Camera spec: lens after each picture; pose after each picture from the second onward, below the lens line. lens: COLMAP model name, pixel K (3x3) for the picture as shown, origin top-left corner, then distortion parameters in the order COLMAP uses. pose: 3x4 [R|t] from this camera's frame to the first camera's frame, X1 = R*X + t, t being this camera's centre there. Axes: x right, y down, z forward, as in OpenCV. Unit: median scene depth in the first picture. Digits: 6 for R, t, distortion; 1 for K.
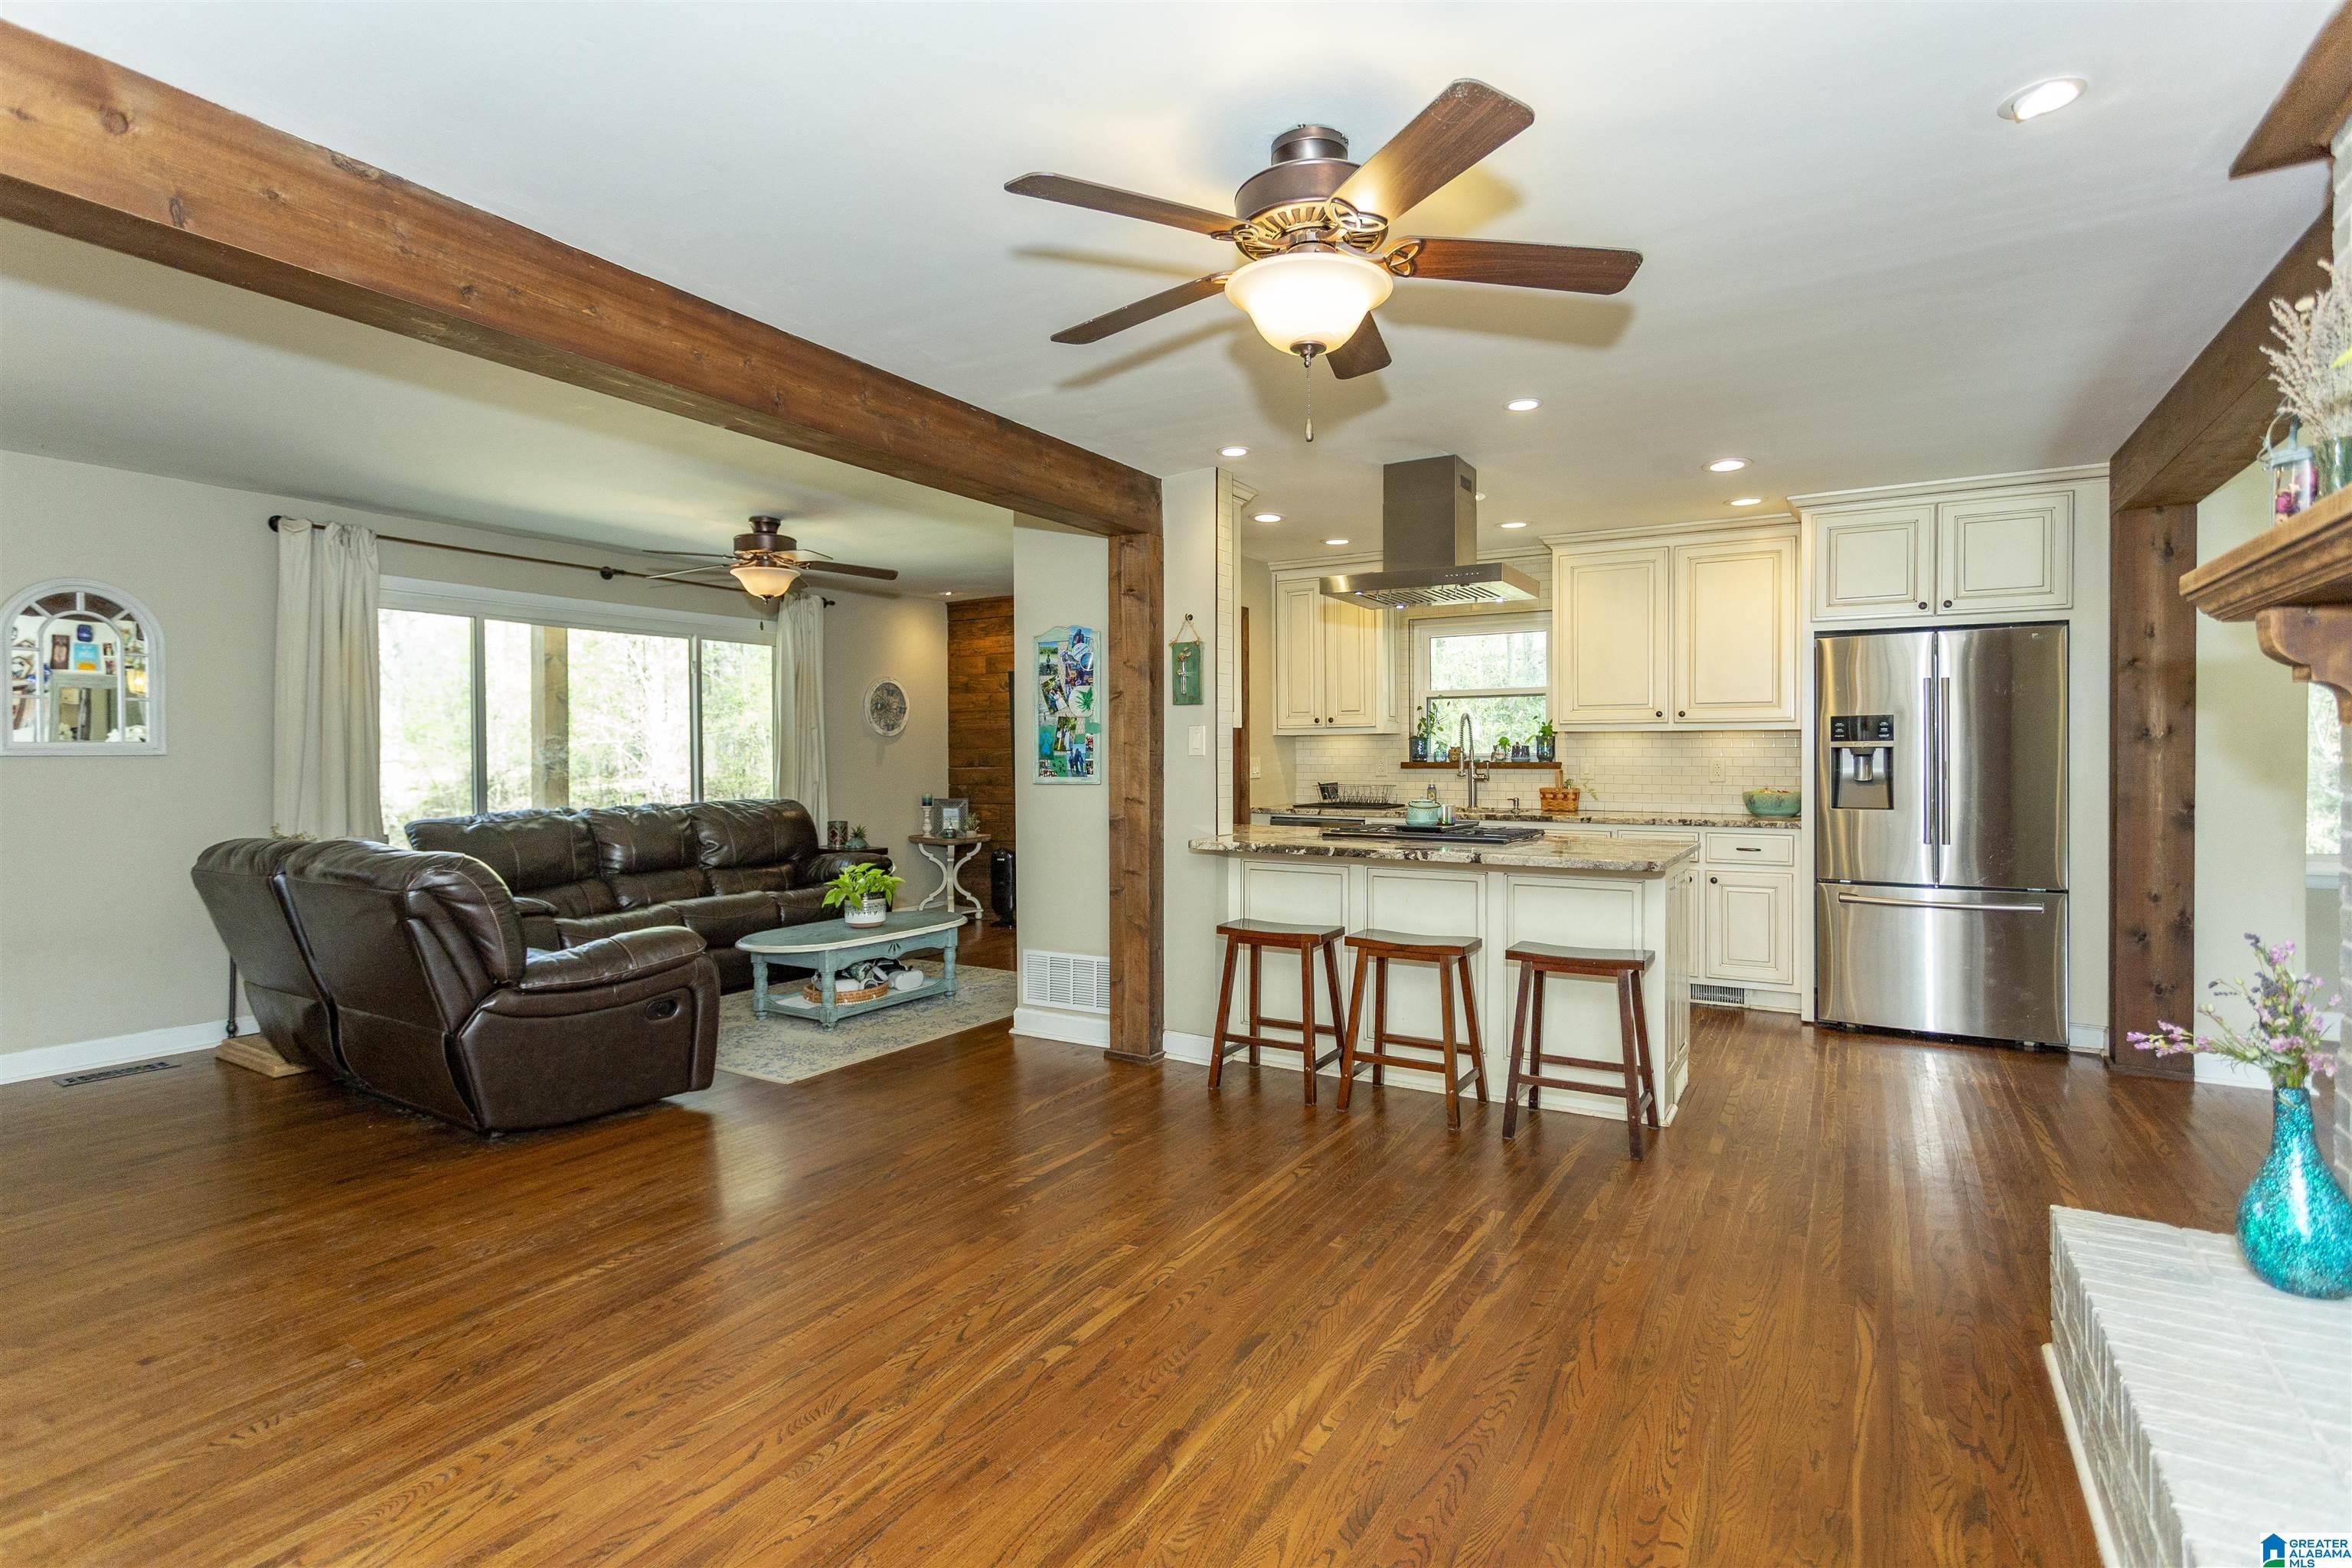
lens RADIAL K [[1121.4, 0, 1199.8], [0, 1121.4, 760.1], [0, 0, 1]] dist [0.003951, 0.000529]
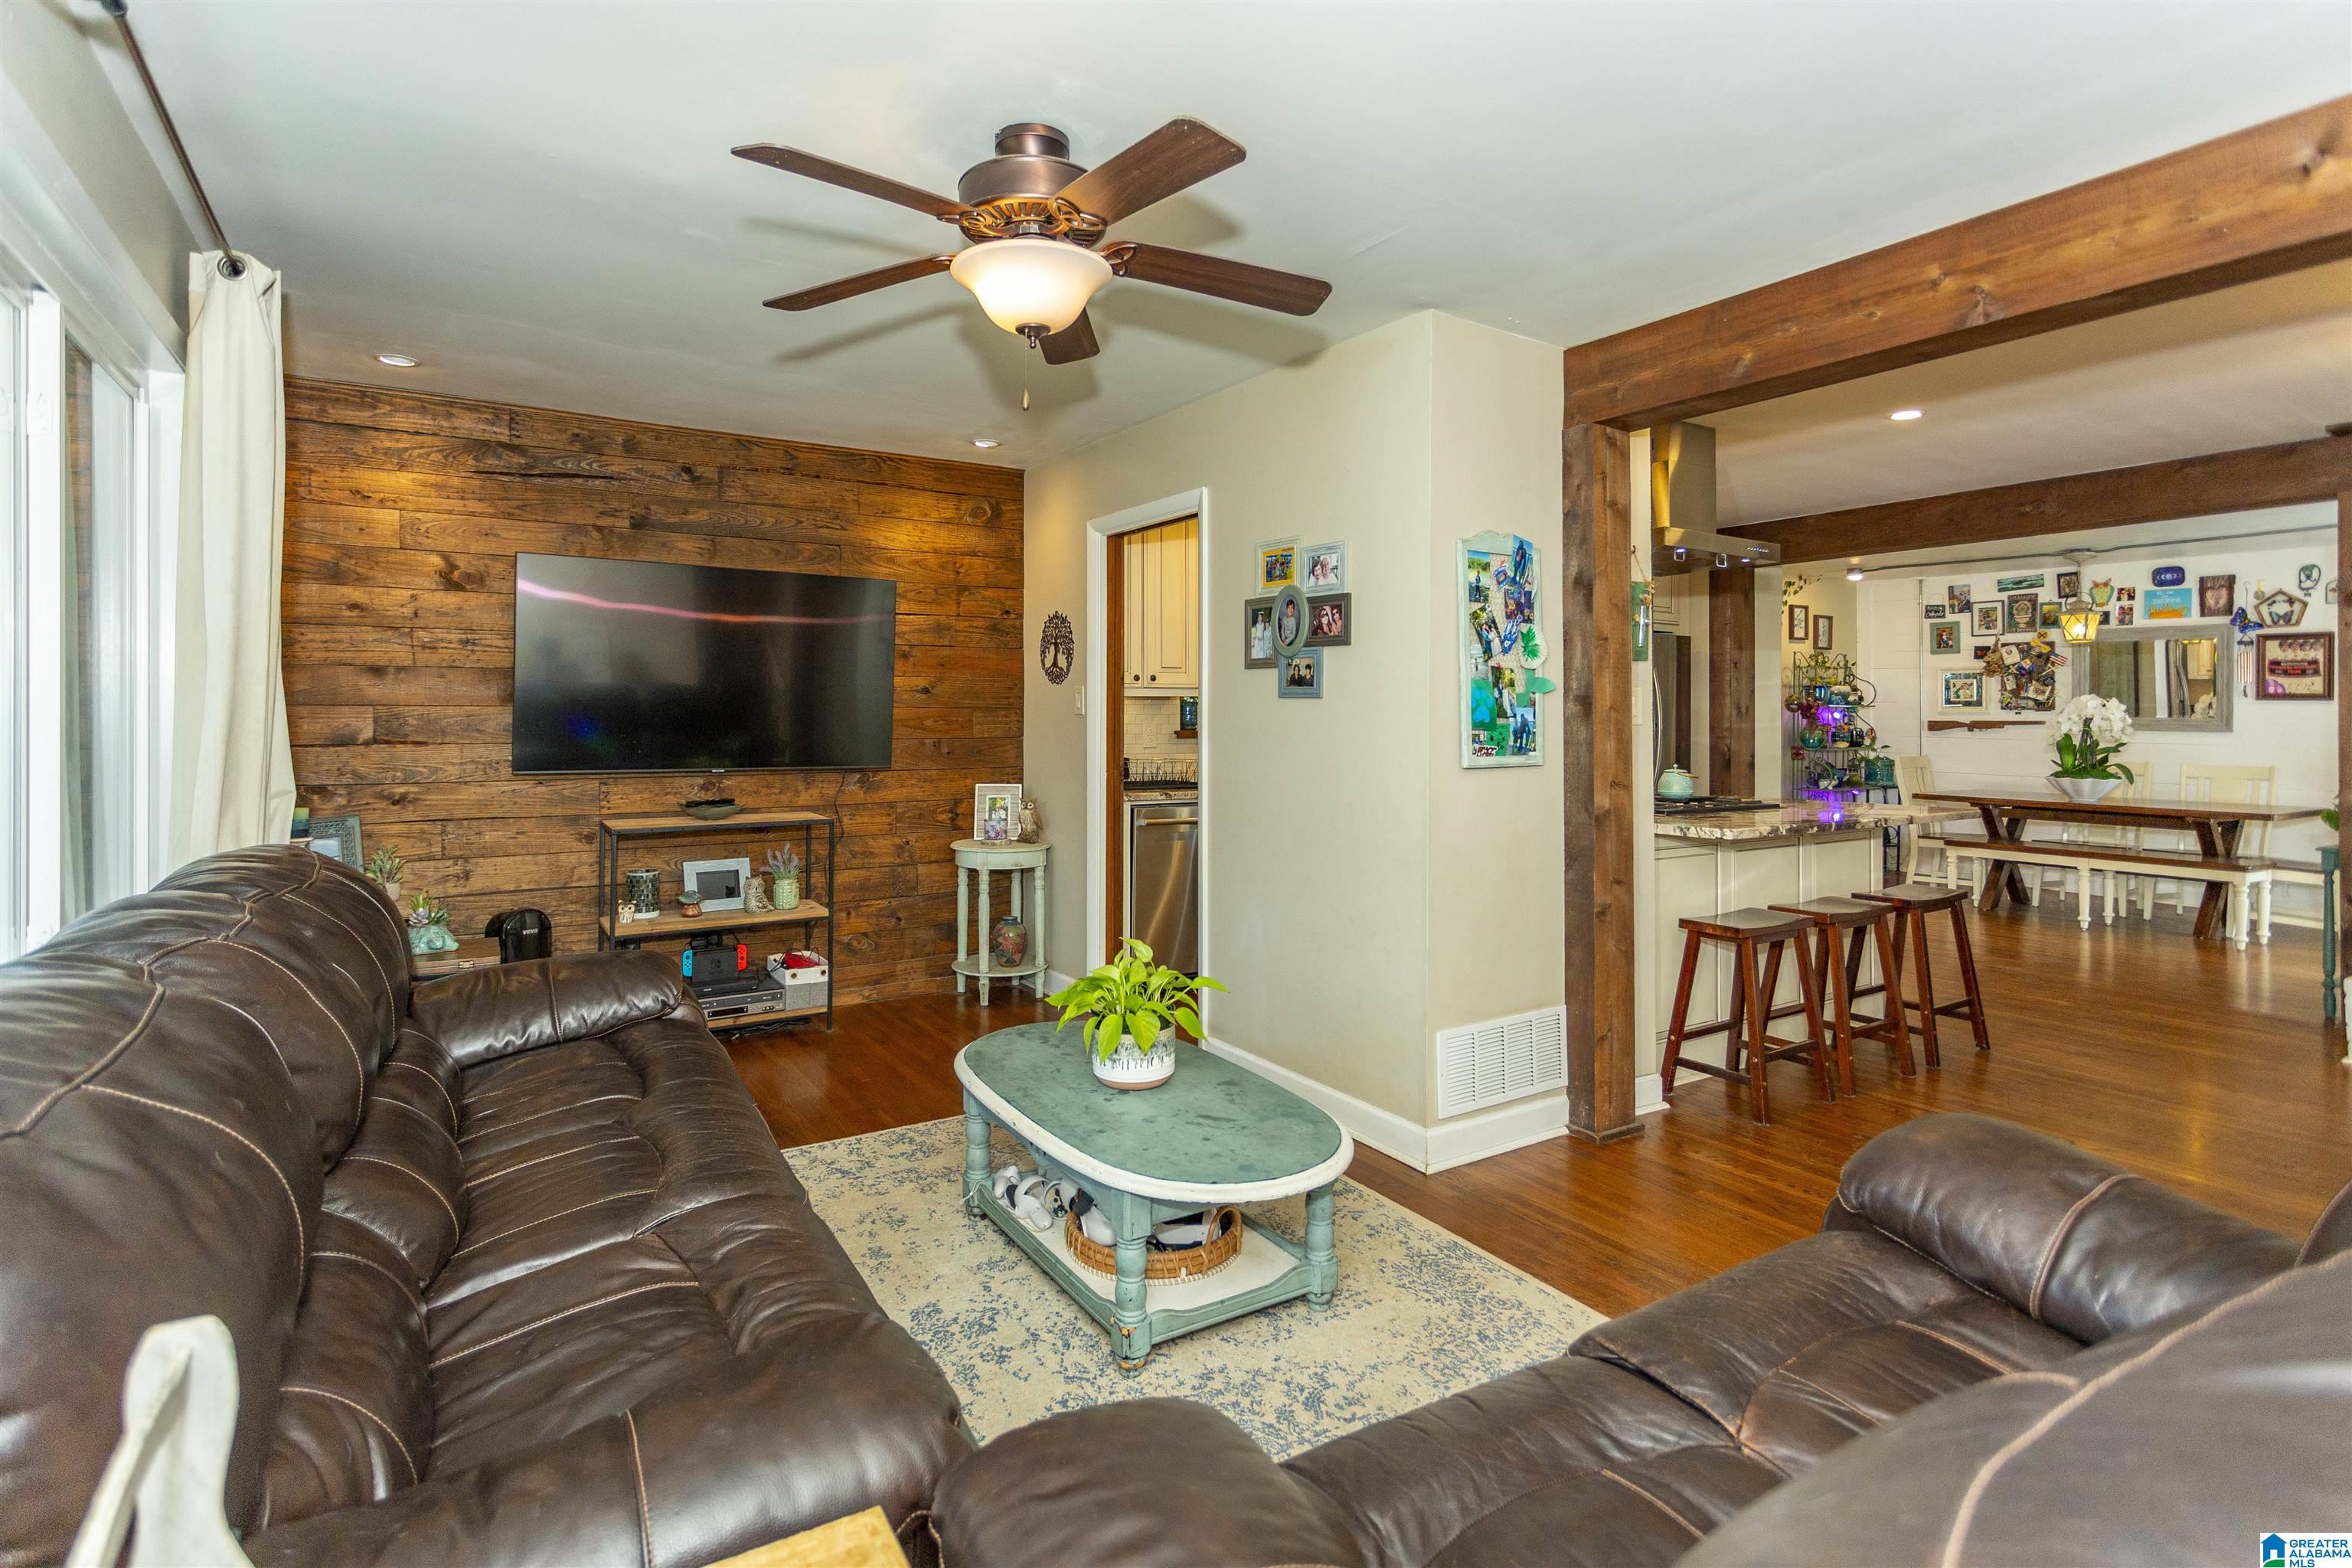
lens RADIAL K [[1121.4, 0, 1113.9], [0, 1121.4, 698.9], [0, 0, 1]] dist [0.003951, 0.000529]
pose [[0.477473, 0.019863, 0.878422, -0.834611], [0.000091, 0.999743, -0.022655, -0.004075], [-0.878647, 0.010897, 0.477348, 0.897221]]
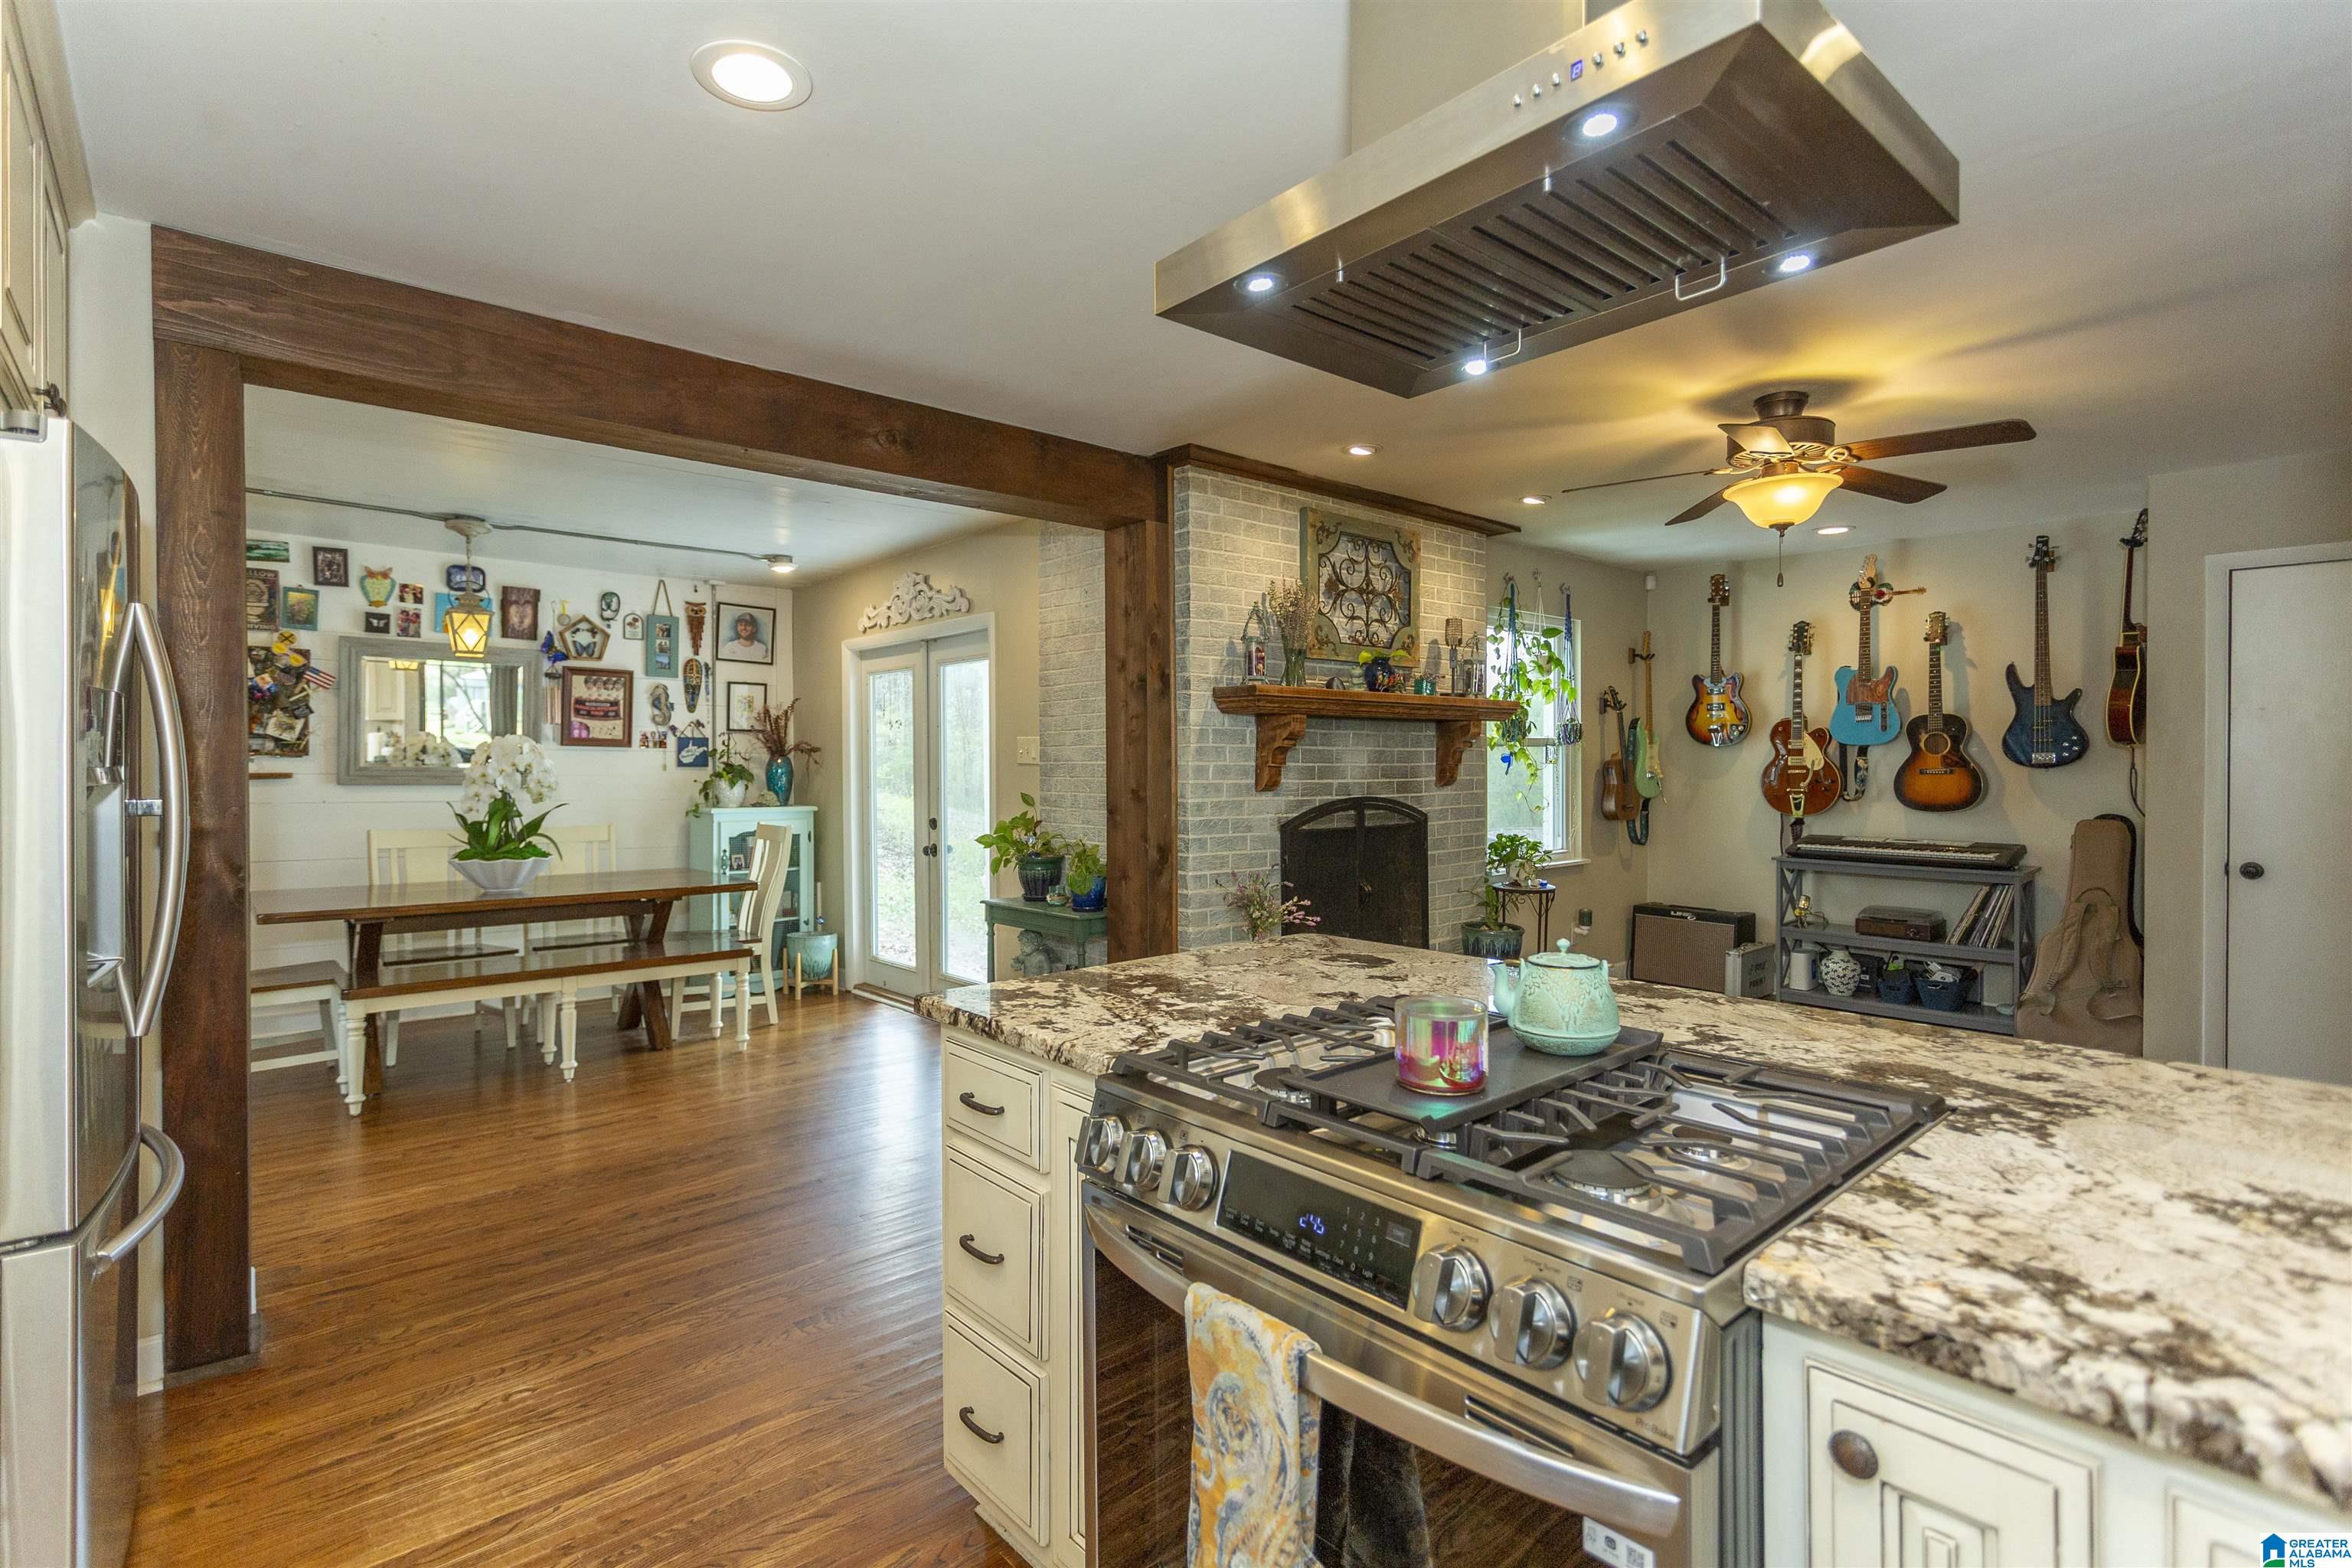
lens RADIAL K [[1121.4, 0, 1177.9], [0, 1121.4, 768.2], [0, 0, 1]] dist [0.003951, 0.000529]
pose [[-0.949890, 0.002514, 0.312574, 0.179239], [0.005605, 0.999944, 0.008992, -0.018542], [-0.312534, 0.010294, -0.949851, 1.241927]]
